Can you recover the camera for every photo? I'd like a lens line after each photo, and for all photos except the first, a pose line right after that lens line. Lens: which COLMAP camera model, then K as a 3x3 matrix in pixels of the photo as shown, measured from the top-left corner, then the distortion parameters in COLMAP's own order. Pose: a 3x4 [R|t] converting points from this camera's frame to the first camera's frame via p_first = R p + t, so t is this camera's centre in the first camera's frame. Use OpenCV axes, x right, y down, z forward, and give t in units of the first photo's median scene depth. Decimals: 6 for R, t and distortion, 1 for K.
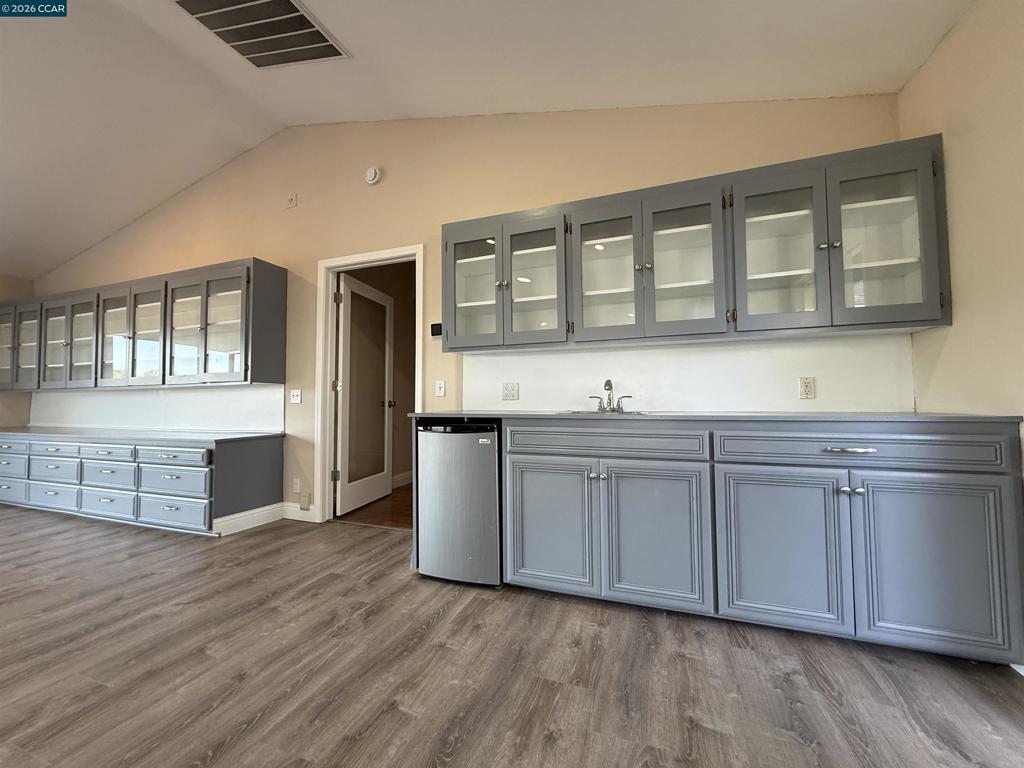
lens RADIAL K [[409.7, 0, 509.2], [0, 409.7, 383.8], [0, 0, 1]] dist [0.003147, -0.000399]
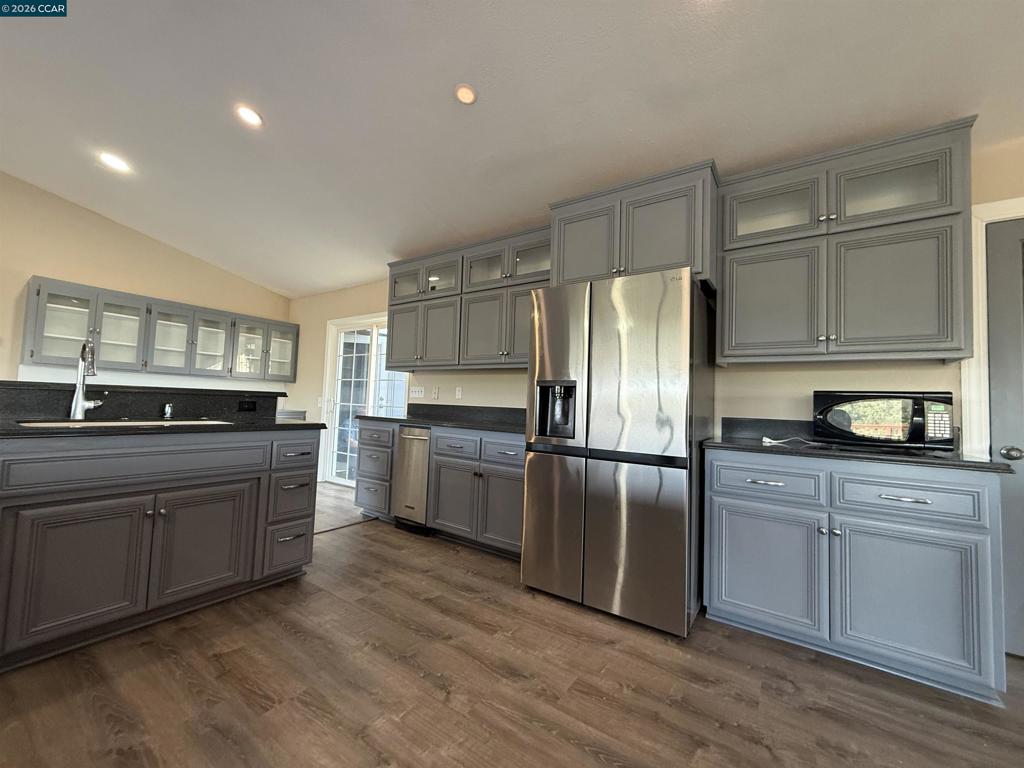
lens RADIAL K [[409.7, 0, 508.8], [0, 409.7, 380.6], [0, 0, 1]] dist [0.003147, -0.000399]
pose [[0.235215, 0.071149, 0.969336, -1.534243], [-0.081051, 0.995279, -0.053385, -0.113040], [-0.968558, -0.066008, 0.239872, -1.295777]]
